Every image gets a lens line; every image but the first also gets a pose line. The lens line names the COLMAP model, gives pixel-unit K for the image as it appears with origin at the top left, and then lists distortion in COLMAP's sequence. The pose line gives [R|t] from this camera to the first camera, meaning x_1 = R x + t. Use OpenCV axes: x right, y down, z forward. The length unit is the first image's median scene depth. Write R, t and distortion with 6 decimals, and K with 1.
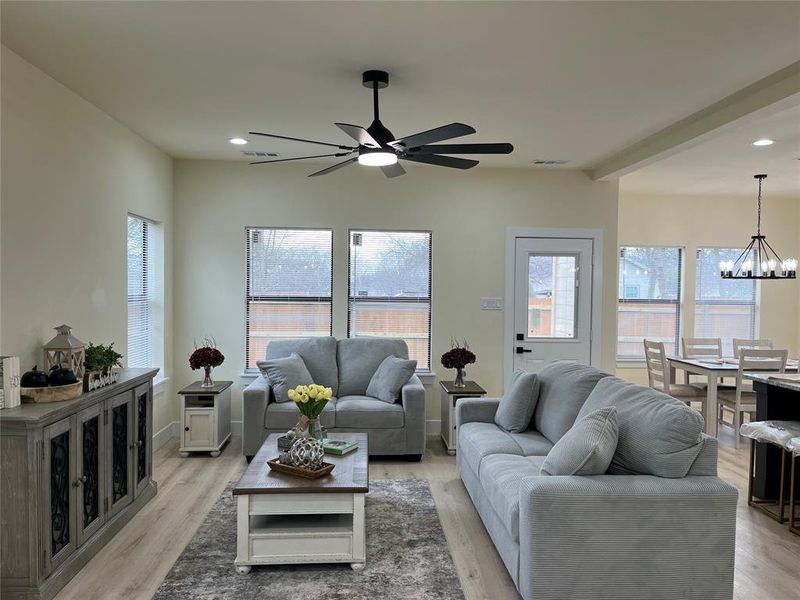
lens RADIAL K [[604.3, 0, 401.7], [0, 604.3, 302.8], [0, 0, 1]] dist [0.071740, -0.096388]
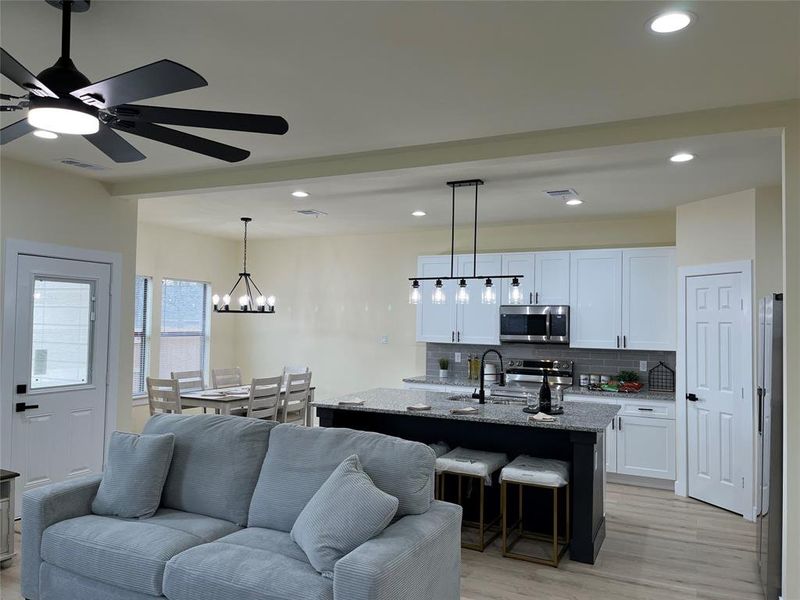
lens RADIAL K [[604.3, 0, 401.7], [0, 604.3, 302.8], [0, 0, 1]] dist [0.071740, -0.096388]
pose [[0.497802, 0.022791, 0.866991, -0.220990], [0.013175, 0.999341, -0.033834, -0.017016], [-0.867190, 0.028265, 0.497174, 0.227123]]
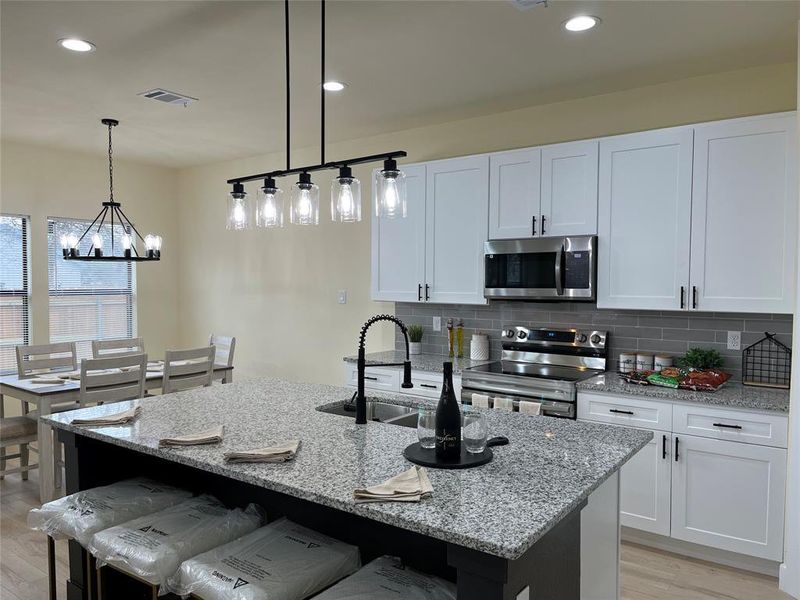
lens RADIAL K [[606.2, 0, 404.9], [0, 606.2, 305.8], [0, 0, 1]] dist [0.062083, -0.082469]
pose [[0.644482, -0.046423, 0.763209, 0.244910], [0.027395, 0.998916, 0.037627, -0.002130], [-0.764129, -0.003342, 0.645055, 0.253294]]
